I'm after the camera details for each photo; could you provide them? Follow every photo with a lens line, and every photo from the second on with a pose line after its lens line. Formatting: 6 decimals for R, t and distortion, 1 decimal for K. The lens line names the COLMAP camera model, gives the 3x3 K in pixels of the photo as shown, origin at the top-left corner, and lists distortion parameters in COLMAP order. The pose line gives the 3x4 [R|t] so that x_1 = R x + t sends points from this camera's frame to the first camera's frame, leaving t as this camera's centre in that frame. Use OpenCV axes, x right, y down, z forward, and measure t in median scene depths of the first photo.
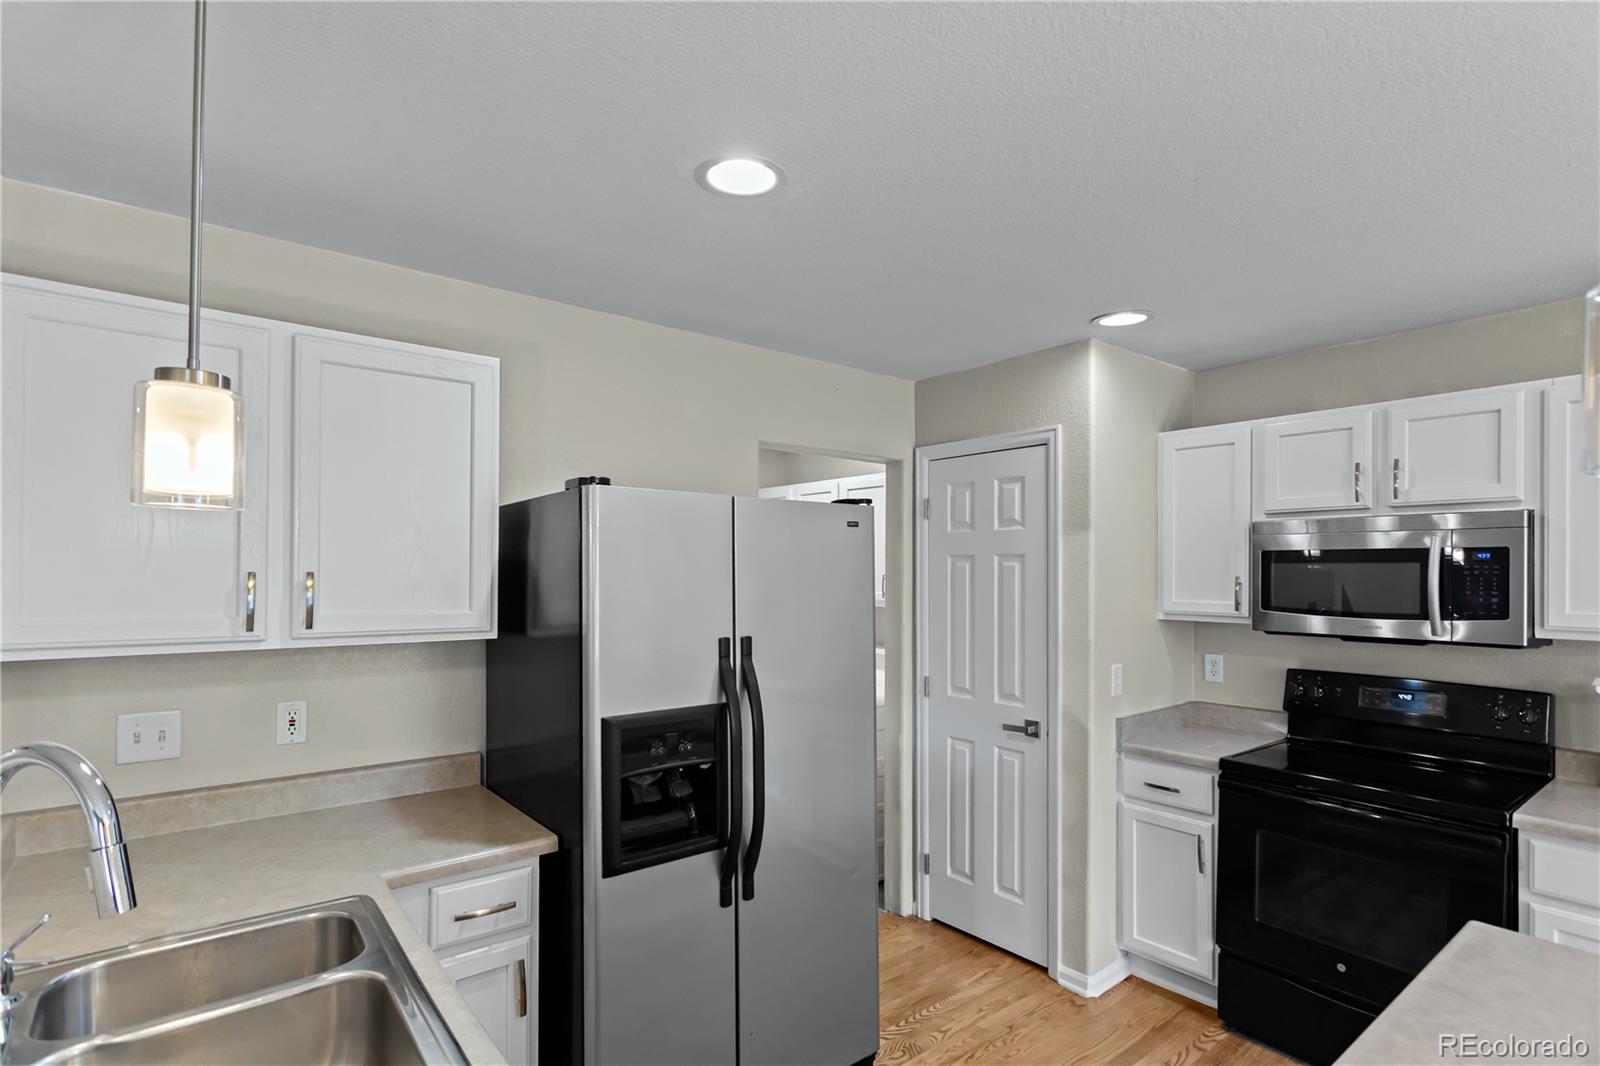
lens RADIAL K [[783.1, 0, 822.4], [0, 783.1, 597.4], [0, 0, 1]] dist [-0.011507, 0.015631]
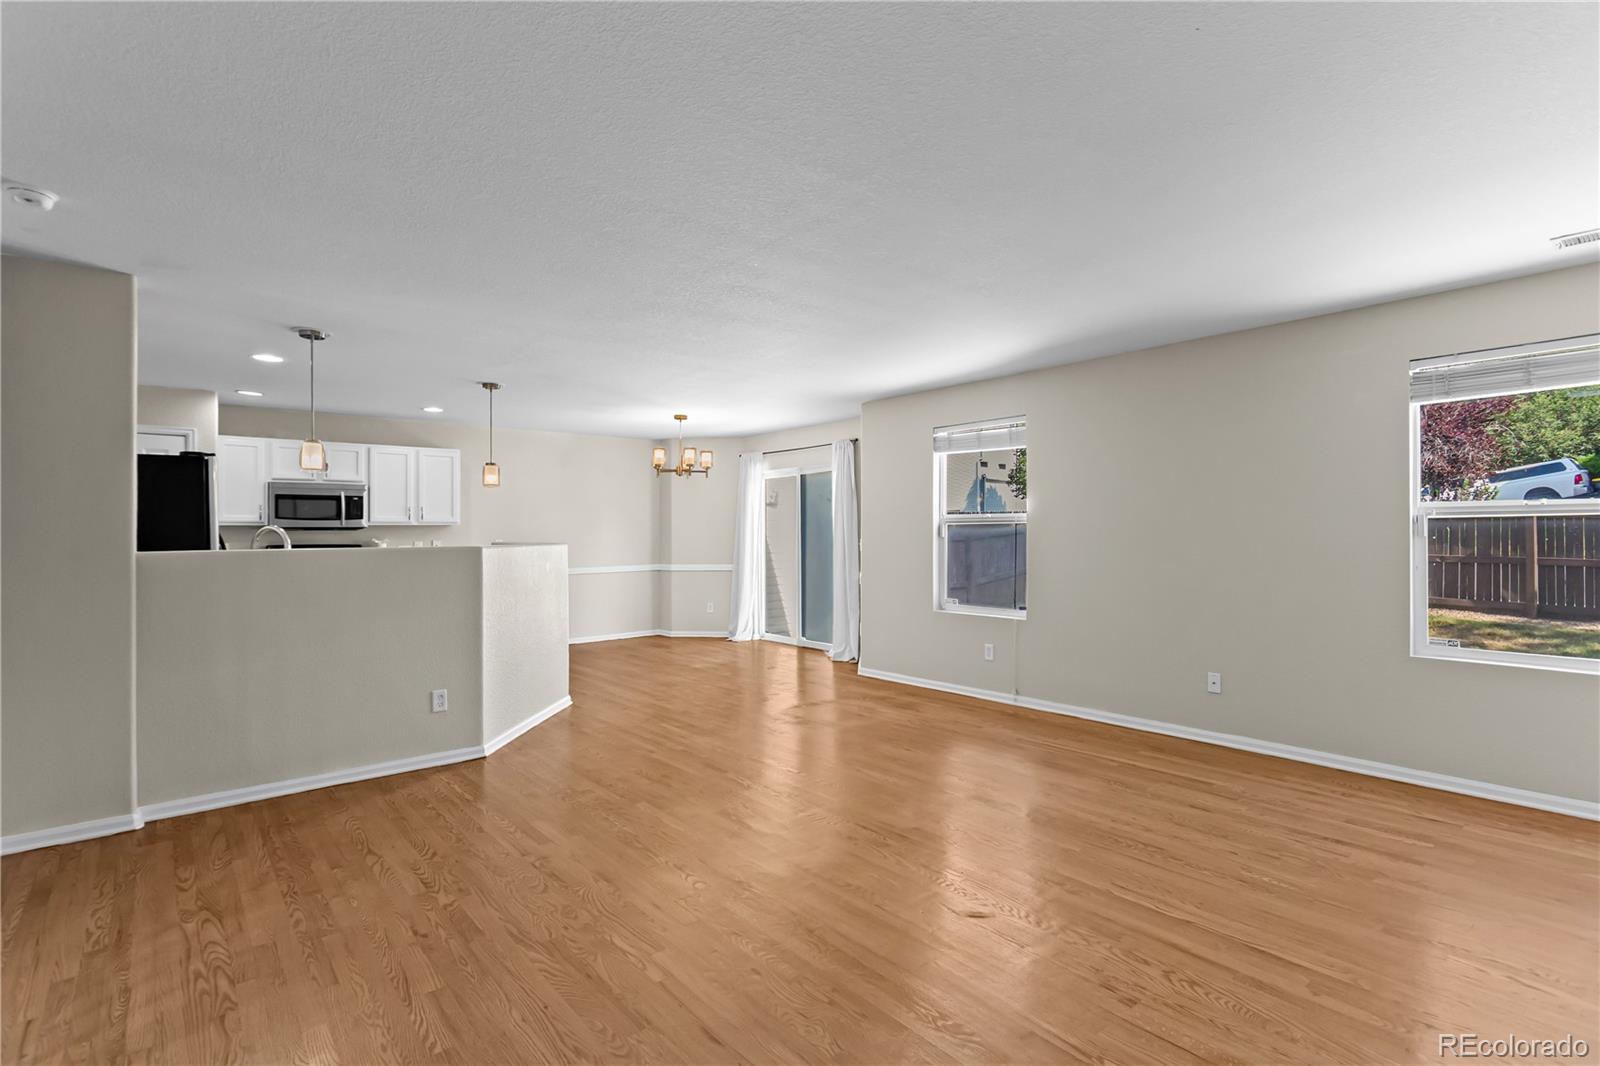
lens RADIAL K [[756.2, 0, 797.8], [0, 756.2, 527.9], [0, 0, 1]] dist [-0.000335, 0.000577]
pose [[-0.017431, -0.002979, 0.999844, -1.729551], [0.035184, 0.999374, 0.003591, 0.090518], [-0.999229, 0.035241, -0.017316, -0.545943]]
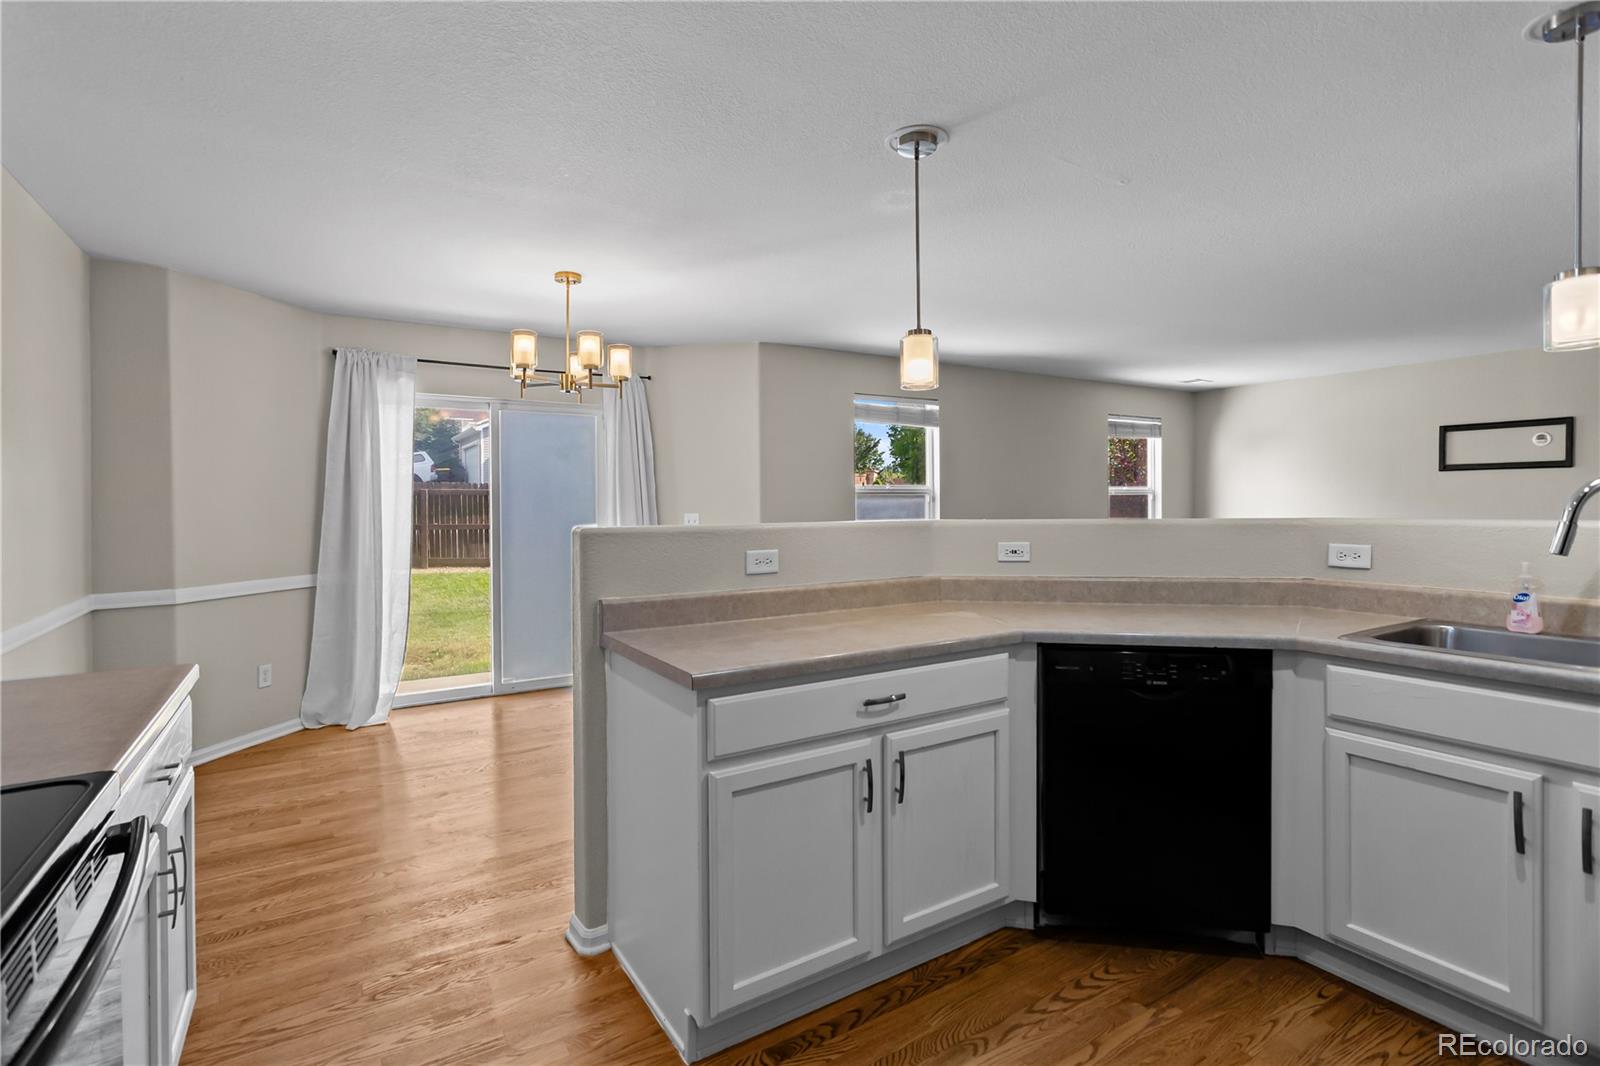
lens RADIAL K [[754.8, 0, 801.5], [0, 754.8, 508.9], [0, 0, 1]] dist [0.016586, -0.000058]
pose [[-0.992702, -0.000463, 0.120593, 0.252912], [0.004252, 0.999237, 0.038836, 0.060844], [-0.120519, 0.039066, -0.991942, 1.031117]]
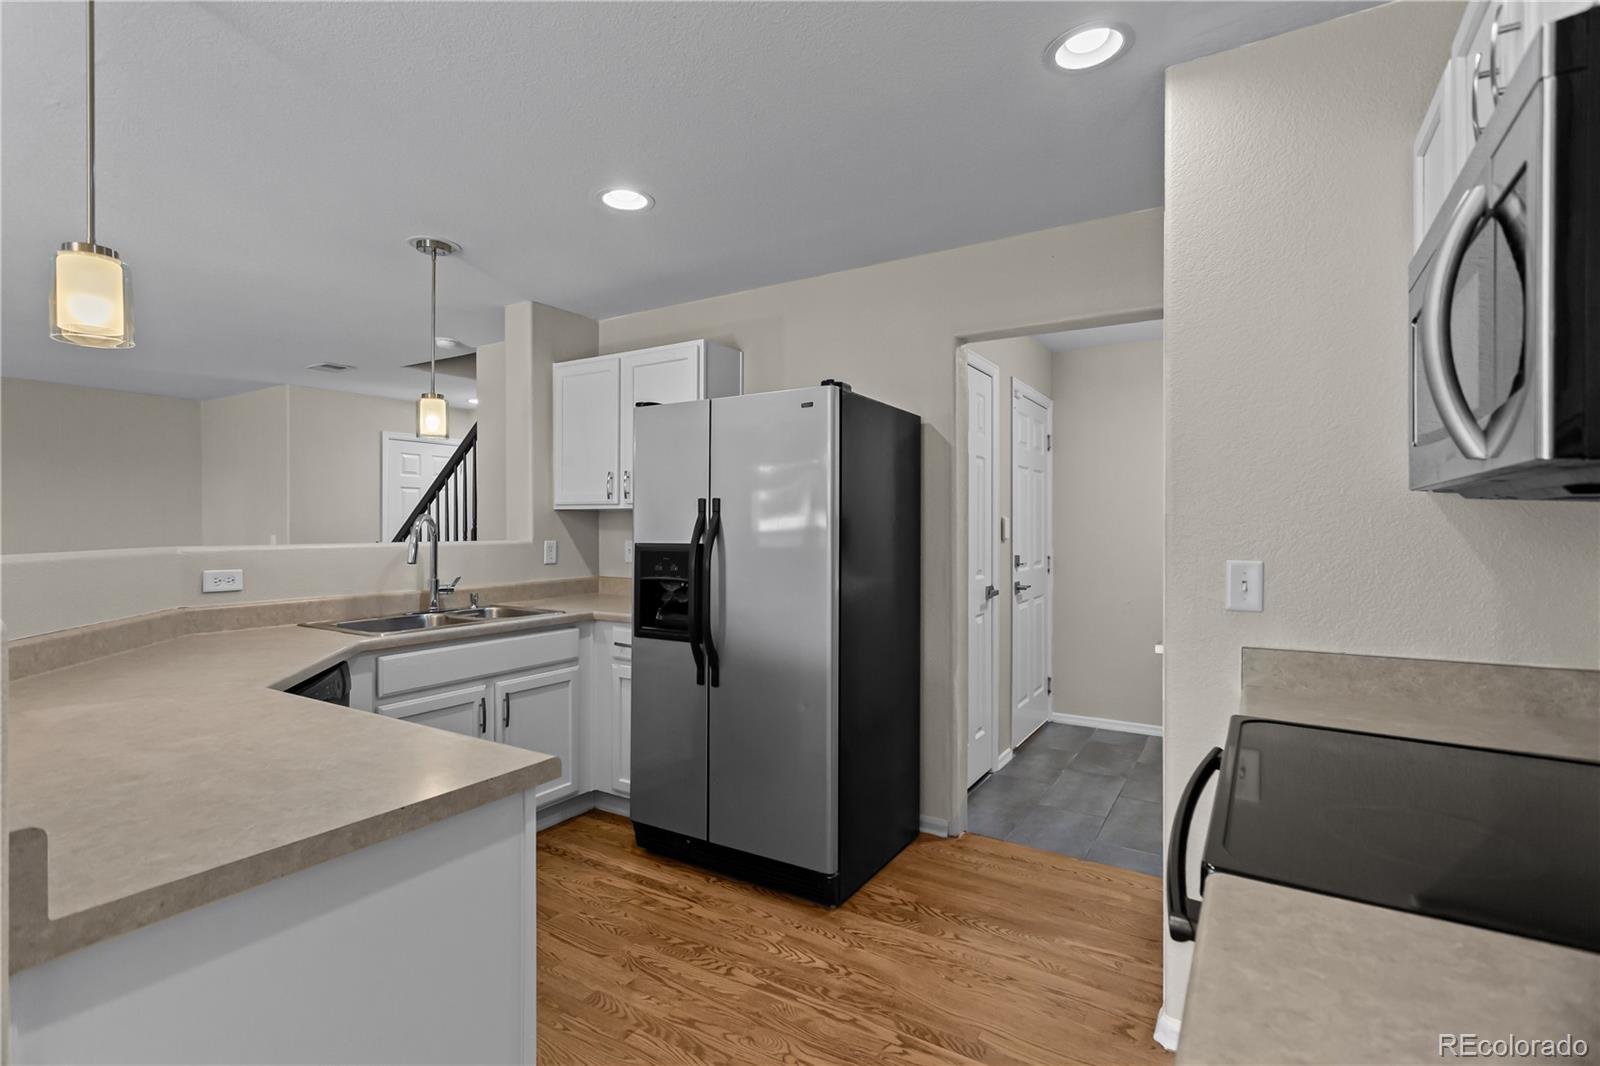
lens RADIAL K [[752.6, 0, 804.6], [0, 752.6, 528.3], [0, 0, 1]] dist [-0.000324, 0.000213]
pose [[0.327581, -0.003268, -0.944817, 0.836718], [-0.024717, 0.999622, -0.012028, 0.079257], [0.944500, 0.027293, 0.327376, 0.484175]]
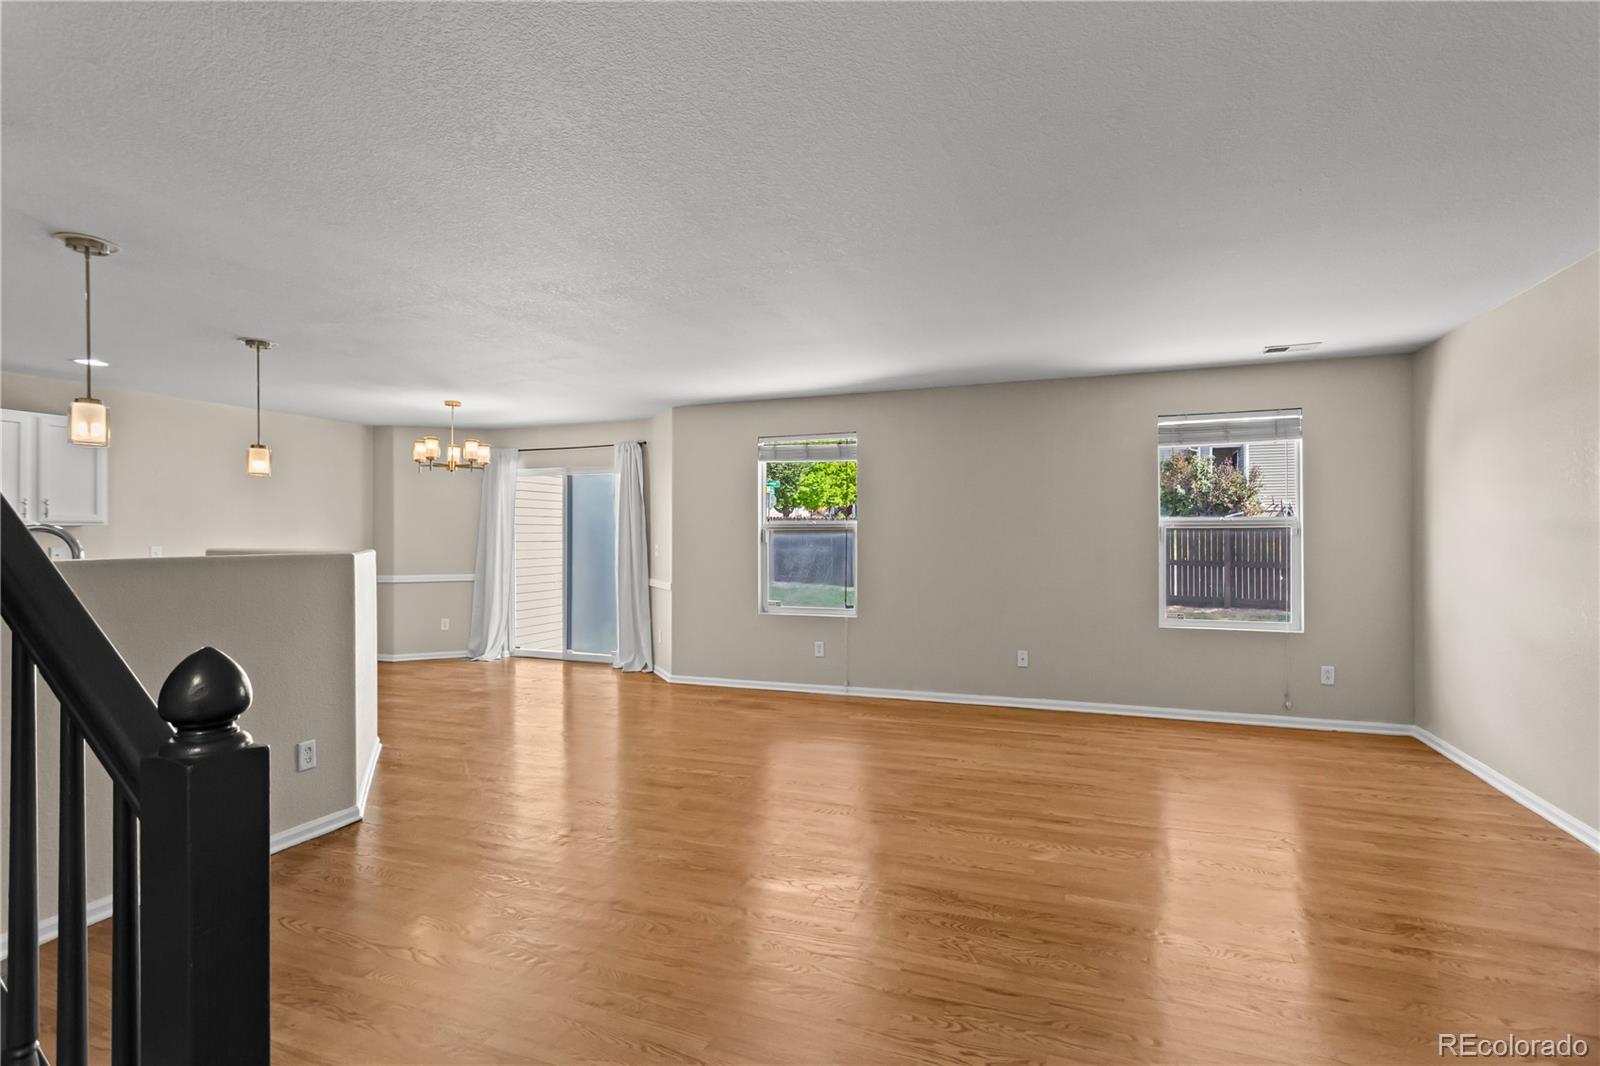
lens RADIAL K [[769.5, 0, 800.0], [0, 769.5, 533.0], [0, 0, 1]] dist [-0.000761, 0.001680]
pose [[-0.504926, -0.002808, 0.863158, -1.611691], [0.023300, 0.999586, 0.016882, 0.074617], [-0.862848, 0.028636, -0.504651, 0.053223]]
